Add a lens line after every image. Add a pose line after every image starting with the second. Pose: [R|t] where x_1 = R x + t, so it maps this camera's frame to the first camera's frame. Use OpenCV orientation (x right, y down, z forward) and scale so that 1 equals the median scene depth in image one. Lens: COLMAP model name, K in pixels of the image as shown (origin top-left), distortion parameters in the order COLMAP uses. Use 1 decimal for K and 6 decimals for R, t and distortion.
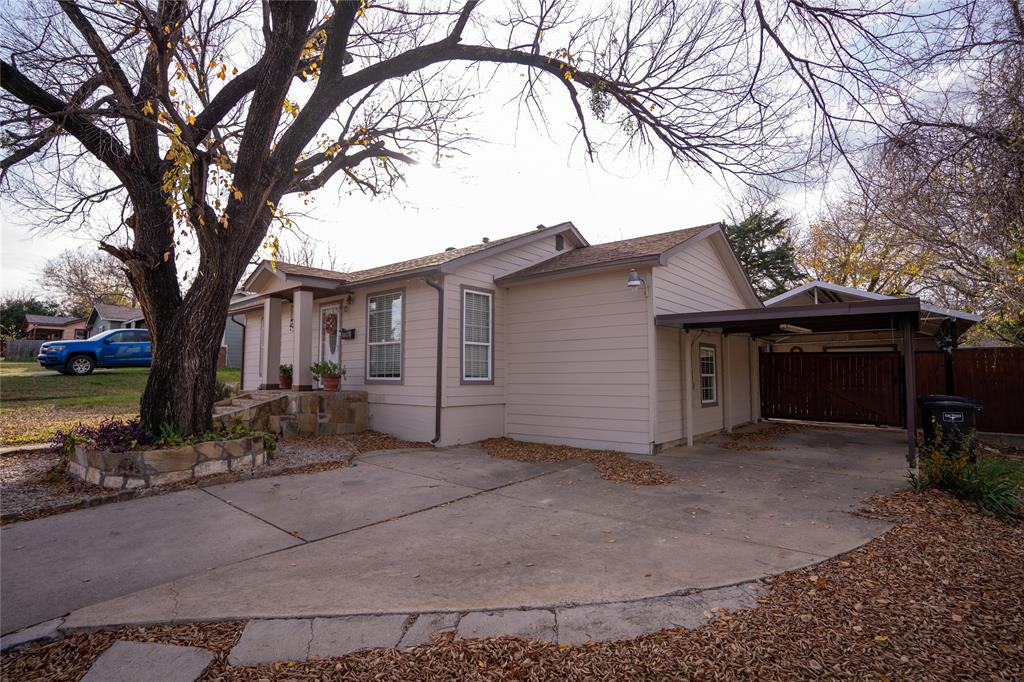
lens RADIAL K [[511.5, 0, 512.0], [0, 511.5, 341.0], [0, 0, 1]] dist [-0.021482, 0.000375]
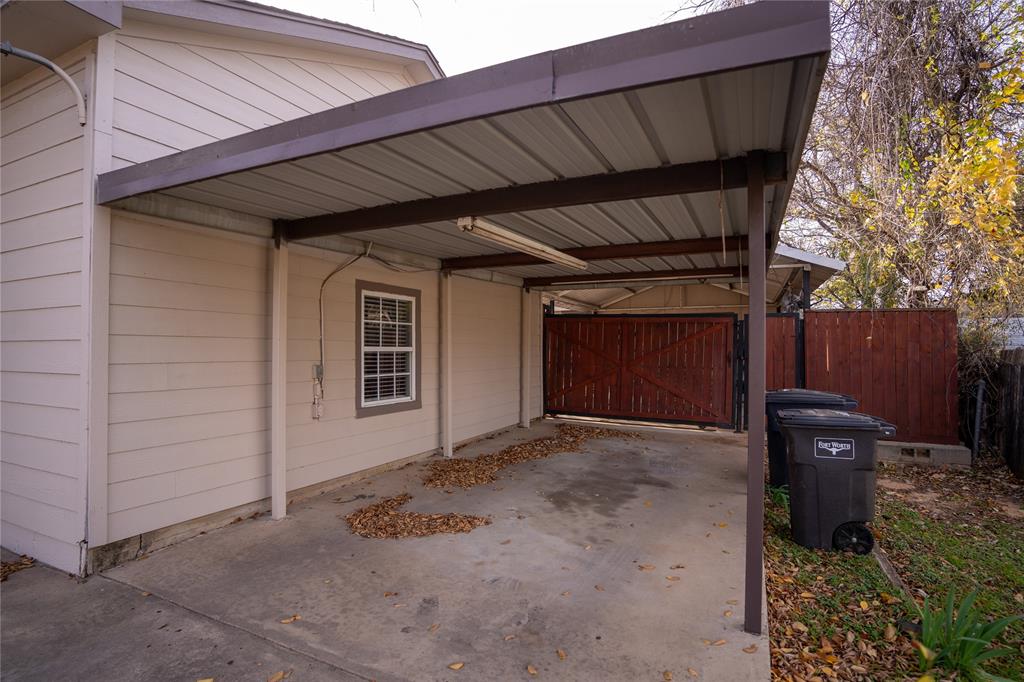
lens RADIAL K [[511.5, 0, 512.0], [0, 511.5, 341.0], [0, 0, 1]] dist [-0.021482, 0.000375]
pose [[0.973635, 0.004108, 0.228073, 0.378215], [-0.015308, 0.998761, 0.047360, 0.033042], [-0.227595, -0.049603, 0.972492, 0.477742]]
